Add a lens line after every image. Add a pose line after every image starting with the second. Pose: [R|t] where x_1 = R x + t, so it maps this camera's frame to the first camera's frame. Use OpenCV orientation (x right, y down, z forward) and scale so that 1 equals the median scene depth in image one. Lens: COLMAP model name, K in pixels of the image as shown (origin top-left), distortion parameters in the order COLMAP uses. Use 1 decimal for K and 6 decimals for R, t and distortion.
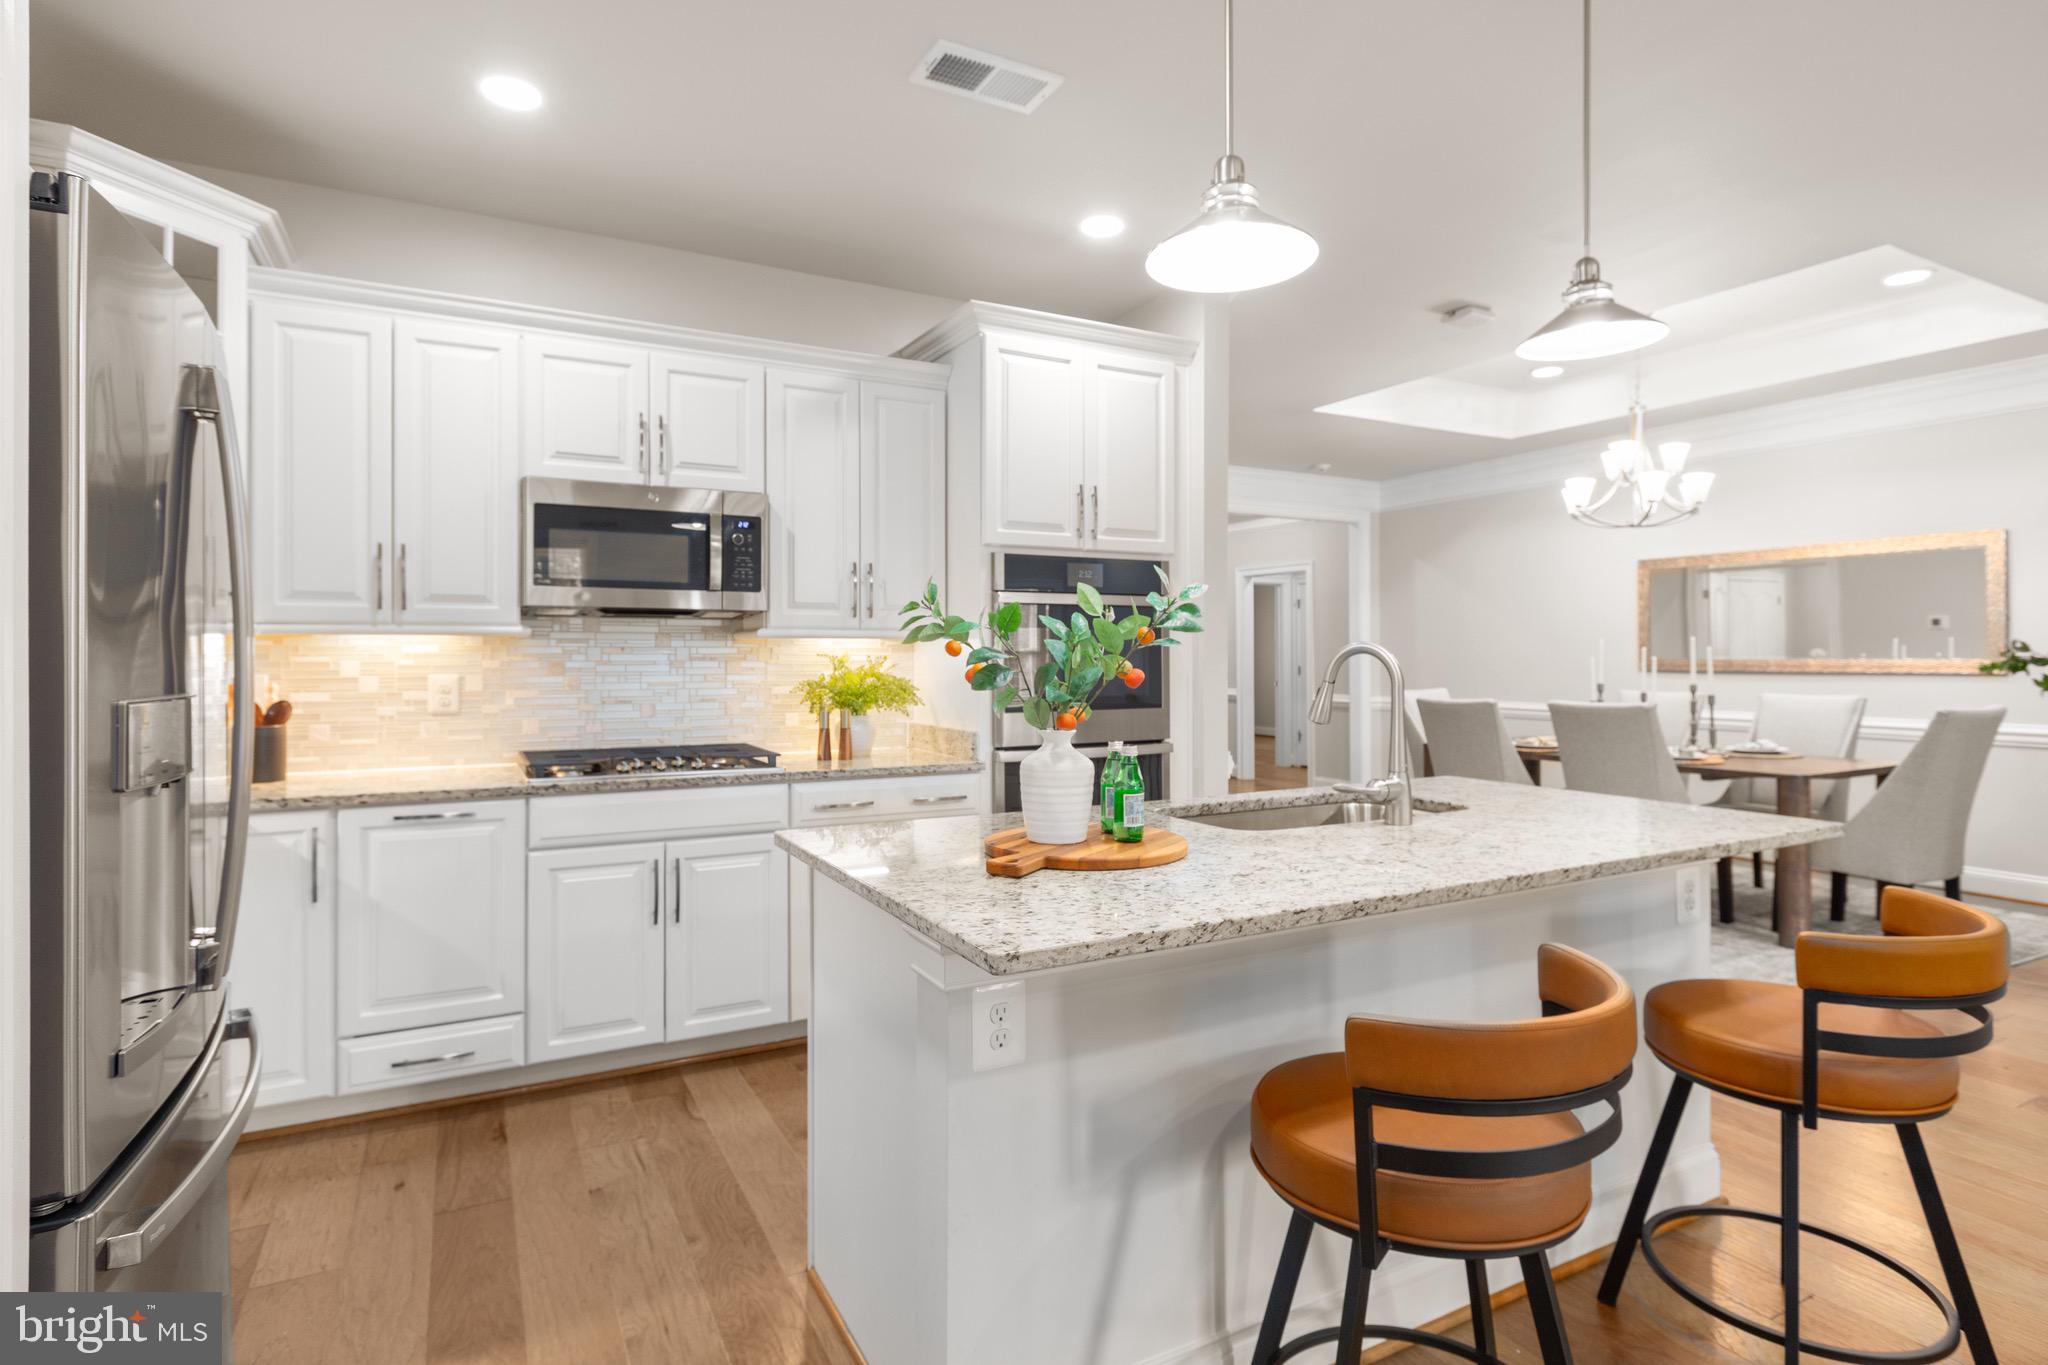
lens RADIAL K [[1042.2, 0, 1025.0], [0, 1042.2, 658.4], [0, 0, 1]] dist [-0.000941, 0.000157]
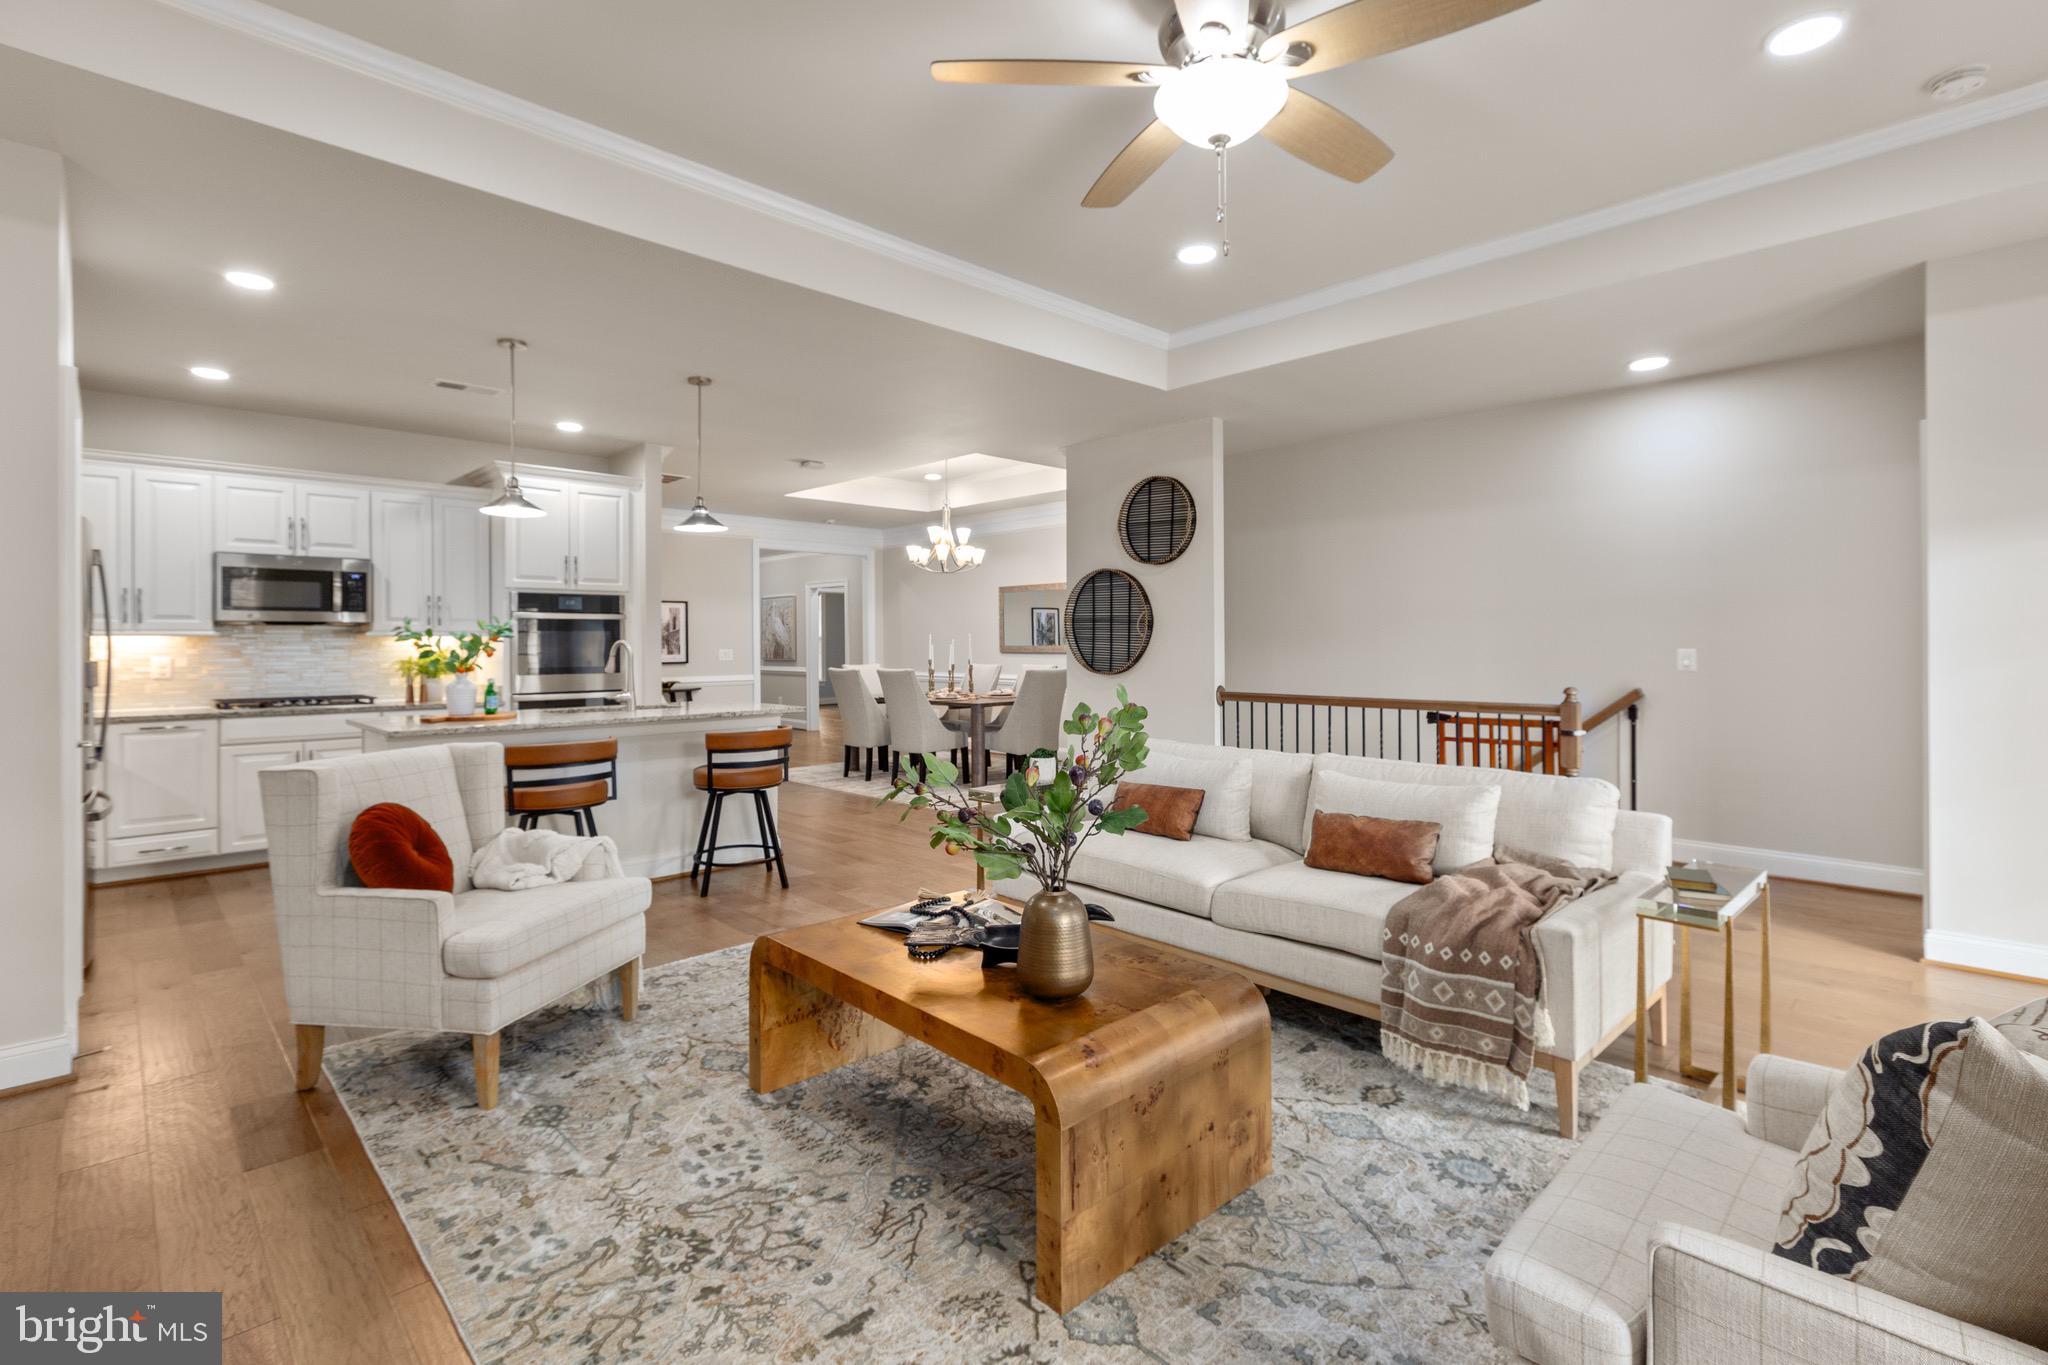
lens RADIAL K [[932.9, 0, 1031.3], [0, 932.9, 645.6], [0, 0, 1]] dist [0.001588, -0.000476]
pose [[0.958449, -0.002984, 0.285249, 0.403729], [0.002705, 0.999995, 0.001371, -0.002966], [-0.285252, -0.000542, 0.958452, -0.930436]]
